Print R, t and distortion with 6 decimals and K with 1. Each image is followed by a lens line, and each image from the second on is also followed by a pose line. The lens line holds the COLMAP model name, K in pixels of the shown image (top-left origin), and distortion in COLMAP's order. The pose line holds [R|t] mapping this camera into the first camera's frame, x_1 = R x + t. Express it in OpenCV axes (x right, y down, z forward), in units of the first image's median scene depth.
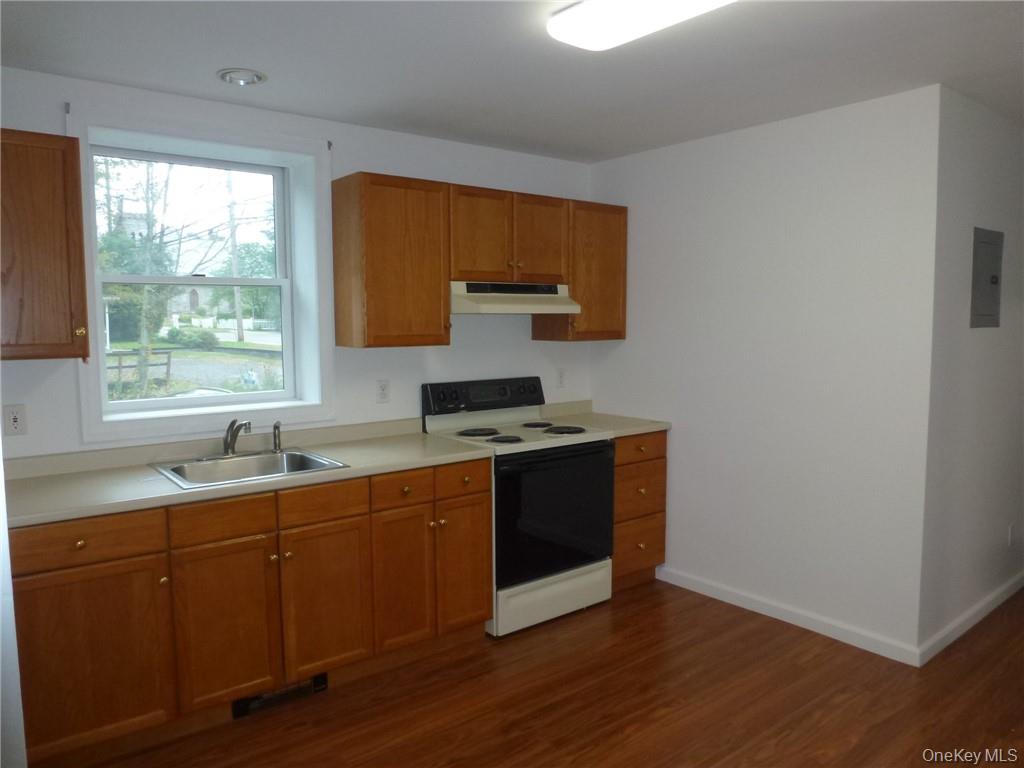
lens RADIAL K [[728.9, 0, 516.8], [0, 728.9, 384.3], [0, 0, 1]] dist [-0.057305, 0.000053]
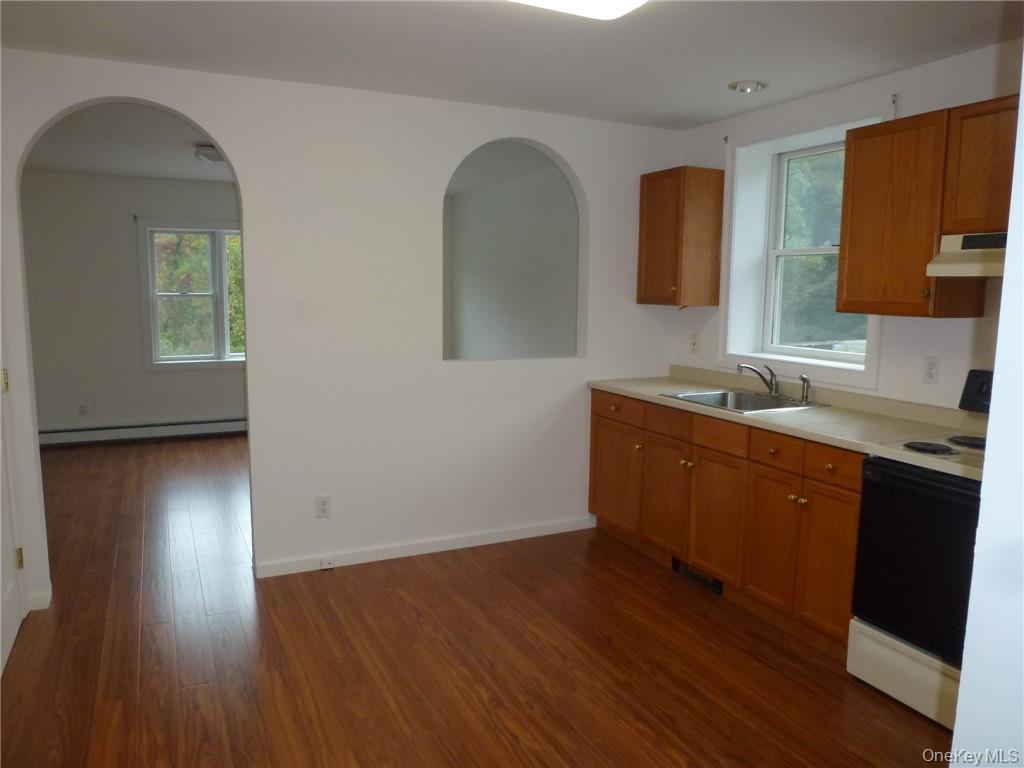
lens RADIAL K [[728.9, 0, 516.8], [0, 728.9, 384.3], [0, 0, 1]] dist [-0.057305, 0.000053]
pose [[-0.220346, 0.125919, -0.967260, 0.899391], [-0.099556, 0.983551, 0.150719, -0.063291], [0.970328, 0.129507, -0.204186, 0.855644]]
